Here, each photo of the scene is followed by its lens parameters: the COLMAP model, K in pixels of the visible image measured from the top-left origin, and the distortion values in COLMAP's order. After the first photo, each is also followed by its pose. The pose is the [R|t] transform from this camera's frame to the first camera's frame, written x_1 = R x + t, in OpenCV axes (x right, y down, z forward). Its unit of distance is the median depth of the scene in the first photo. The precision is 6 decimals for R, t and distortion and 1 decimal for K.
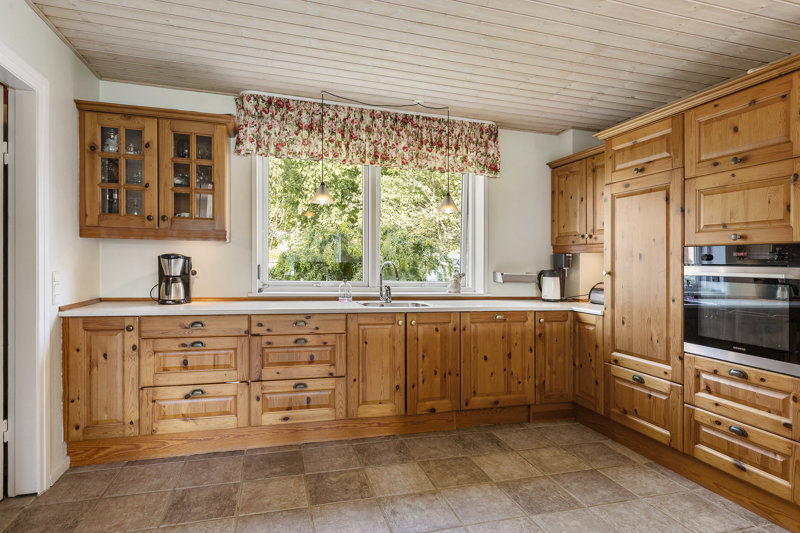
lens RADIAL K [[456.0, 0, 397.0], [0, 456.0, 265.3], [0, 0, 1]] dist [0.002028, 0.000500]
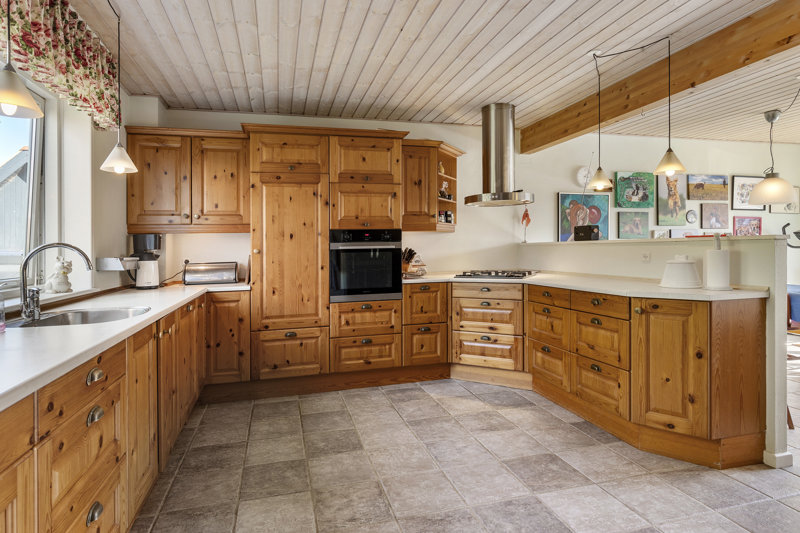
lens RADIAL K [[456.0, 0, 383.6], [0, 456.0, 247.6], [0, 0, 1]] dist [0.002028, 0.000500]
pose [[-0.014783, -0.013676, 0.999797, -0.678380], [0.023721, 0.999620, 0.014025, -0.000506], [-0.999609, 0.023924, -0.014453, 0.713106]]
